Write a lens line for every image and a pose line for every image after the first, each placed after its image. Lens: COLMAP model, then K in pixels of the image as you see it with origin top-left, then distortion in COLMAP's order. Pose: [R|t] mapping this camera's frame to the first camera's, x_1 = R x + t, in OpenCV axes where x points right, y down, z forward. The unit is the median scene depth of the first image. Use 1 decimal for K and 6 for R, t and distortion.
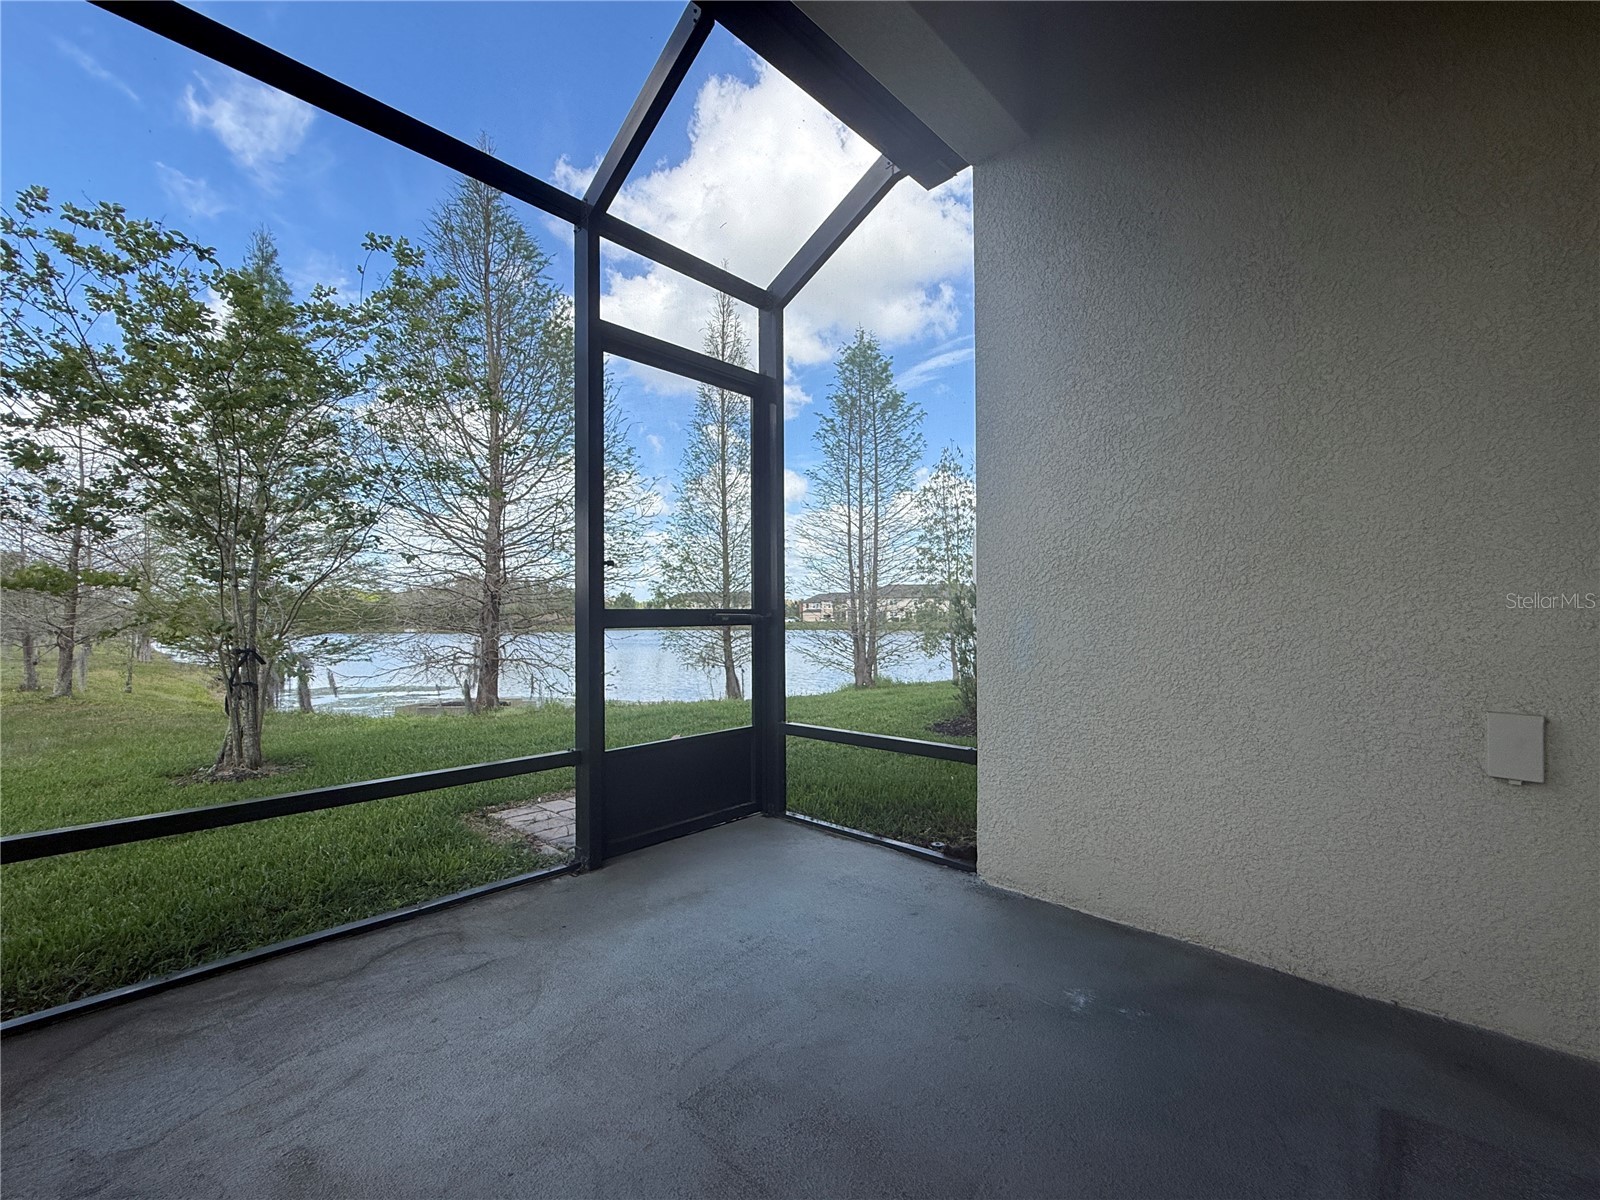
lens RADIAL K [[691.1, 0, 800.0], [0, 691.1, 603.3], [0, 0, 1]] dist [0.000754, 0.000003]
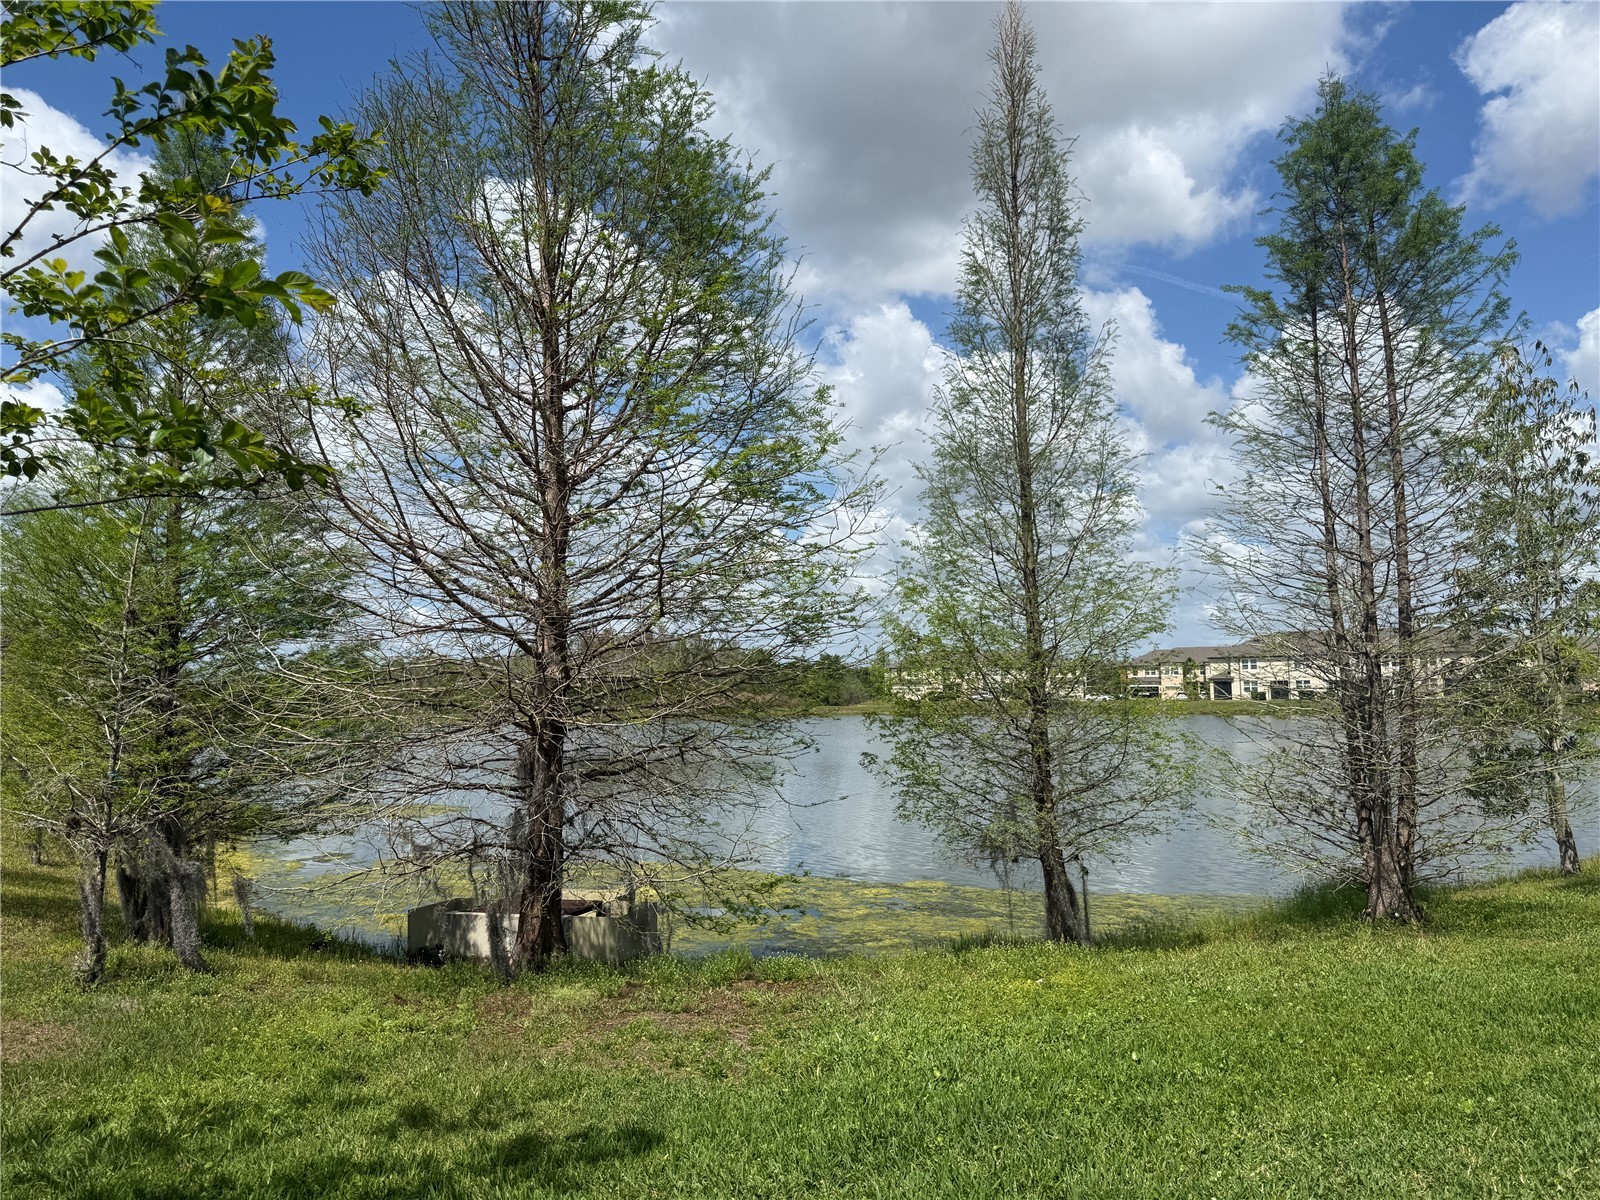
lens RADIAL K [[1124.8, 0, 806.8], [0, 1124.8, 600.5], [0, 0, 1]] dist [0.137708, -0.150299]
pose [[0.964653, -0.037344, -0.260865, -0.109741], [0.021172, 0.997691, -0.064531, -0.057872], [0.262672, 0.056727, 0.963216, 0.474434]]
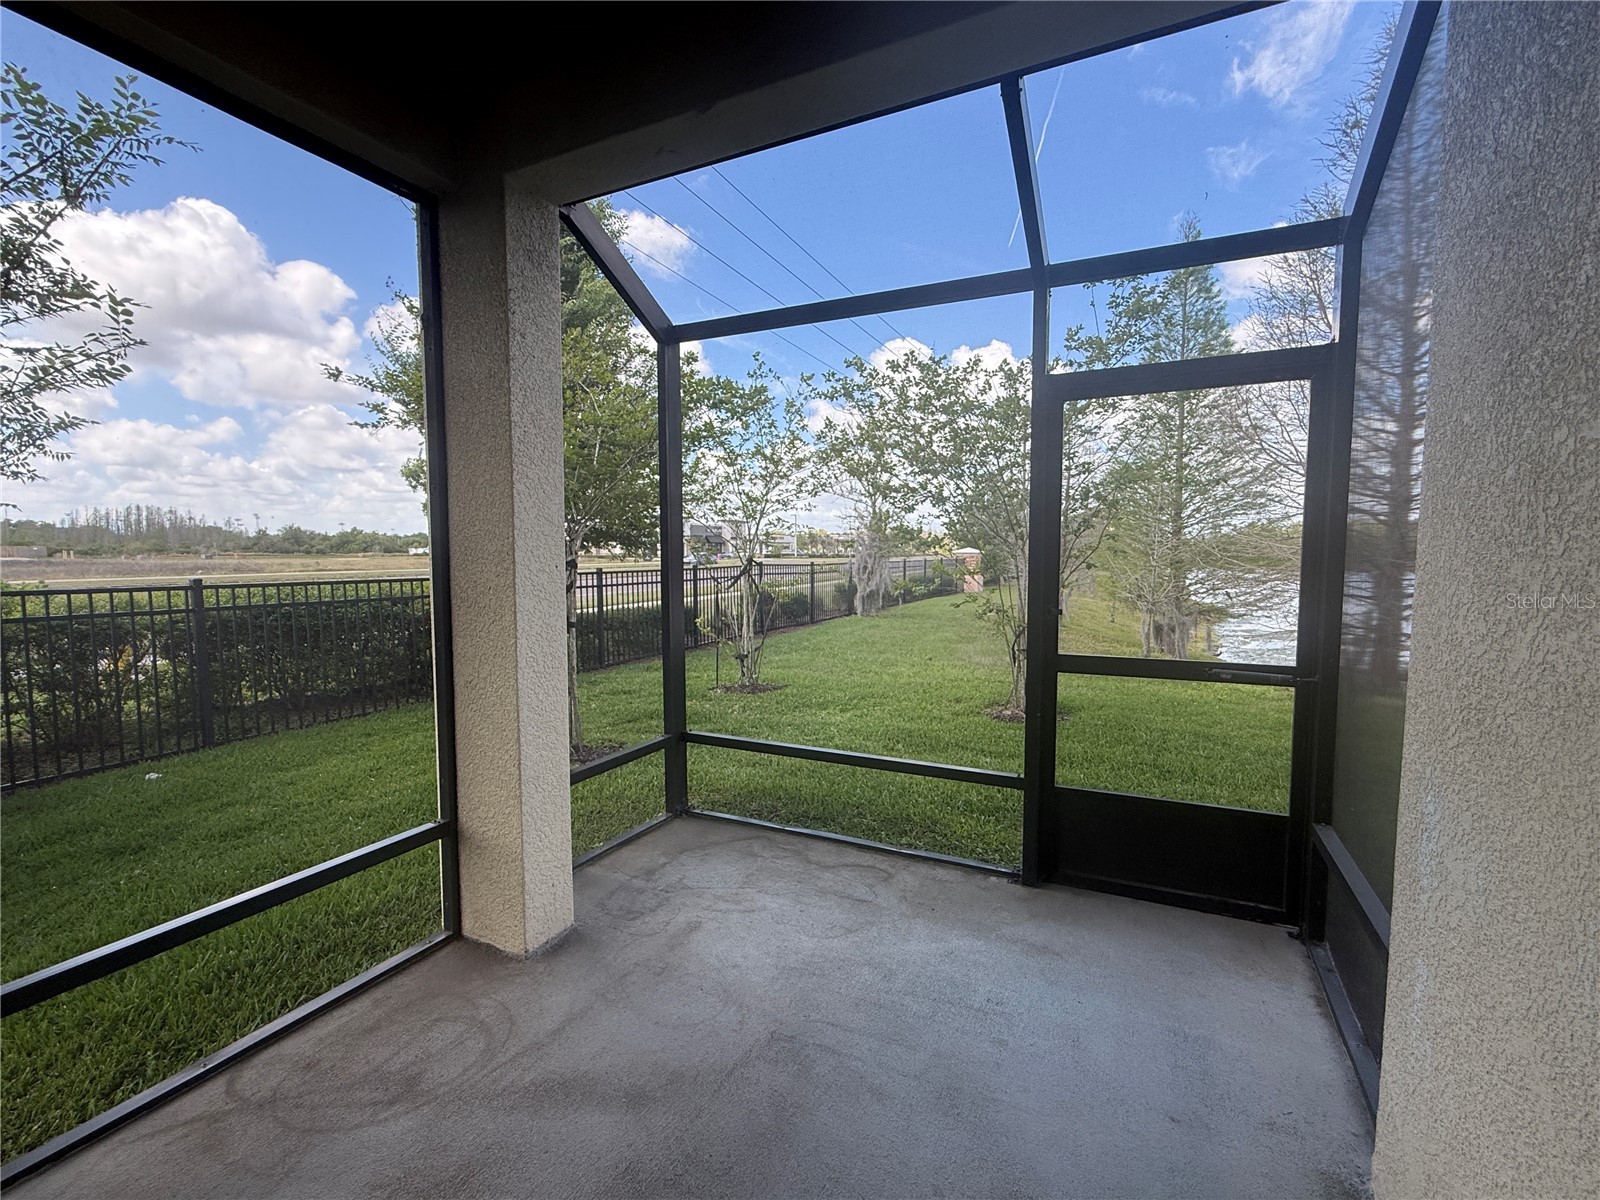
lens RADIAL K [[691.1, 0, 800.0], [0, 691.1, 603.3], [0, 0, 1]] dist [0.000754, 0.000003]
pose [[0.300785, 0.070764, -0.951063, 0.228763], [0.016702, 0.996700, 0.079442, -0.060352], [0.953546, -0.039780, 0.298611, 0.123071]]
